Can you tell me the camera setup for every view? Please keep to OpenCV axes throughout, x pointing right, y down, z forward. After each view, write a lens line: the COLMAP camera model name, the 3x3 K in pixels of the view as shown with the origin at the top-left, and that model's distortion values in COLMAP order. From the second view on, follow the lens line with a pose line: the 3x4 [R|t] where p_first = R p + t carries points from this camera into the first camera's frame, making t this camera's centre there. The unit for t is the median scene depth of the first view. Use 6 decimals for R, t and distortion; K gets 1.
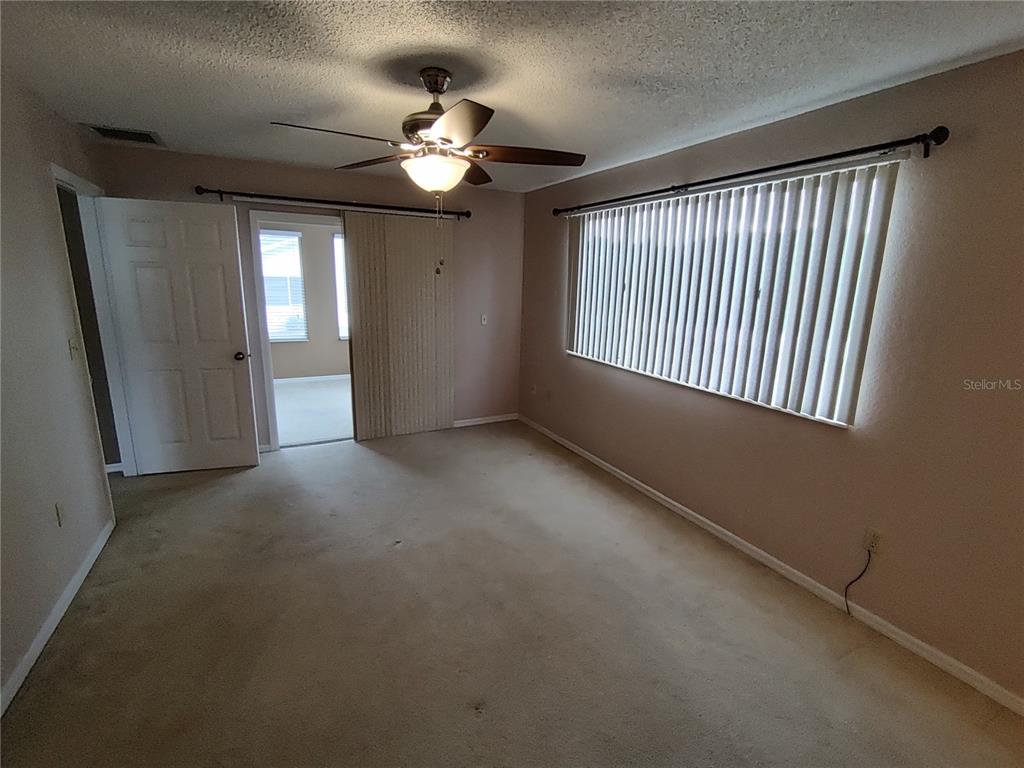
lens RADIAL K [[468.4, 0, 512.0], [0, 468.4, 384.0], [0, 0, 1]] dist [0.000377, 0.001070]
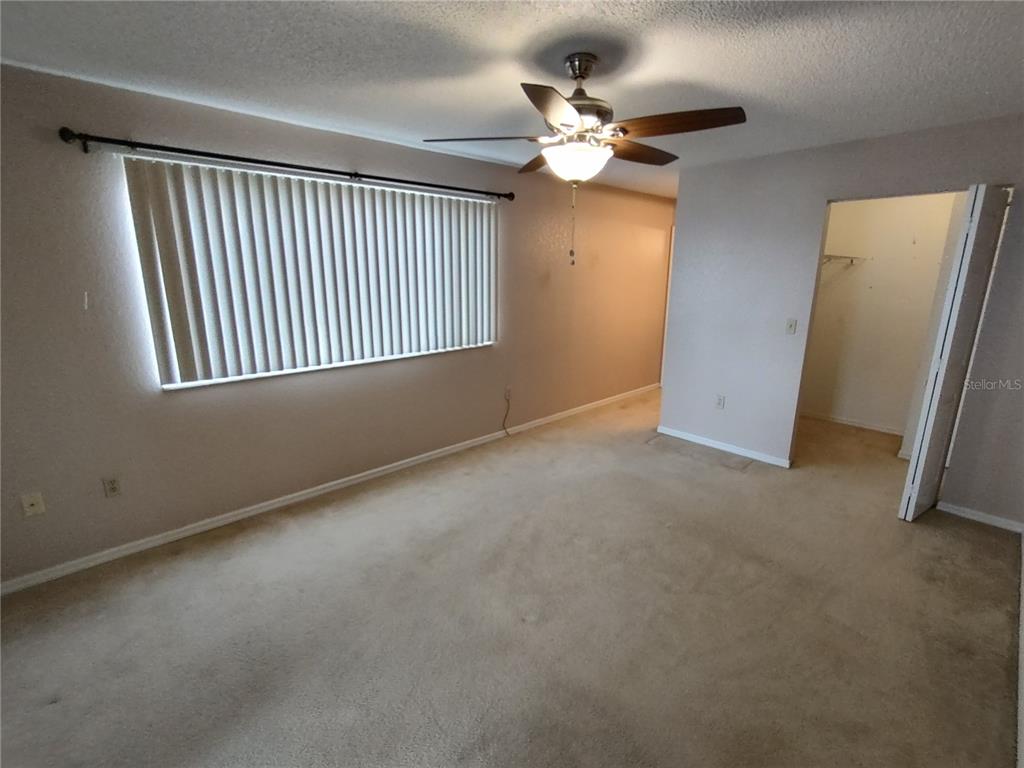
lens RADIAL K [[463.0, 0, 508.1], [0, 463.0, 381.7], [0, 0, 1]] dist [-0.003634, -0.000490]
pose [[-0.256868, -0.259007, 0.931093, -0.869191], [0.203373, 0.927360, 0.314075, -0.275651], [-0.944806, 0.270035, -0.185534, 1.102343]]
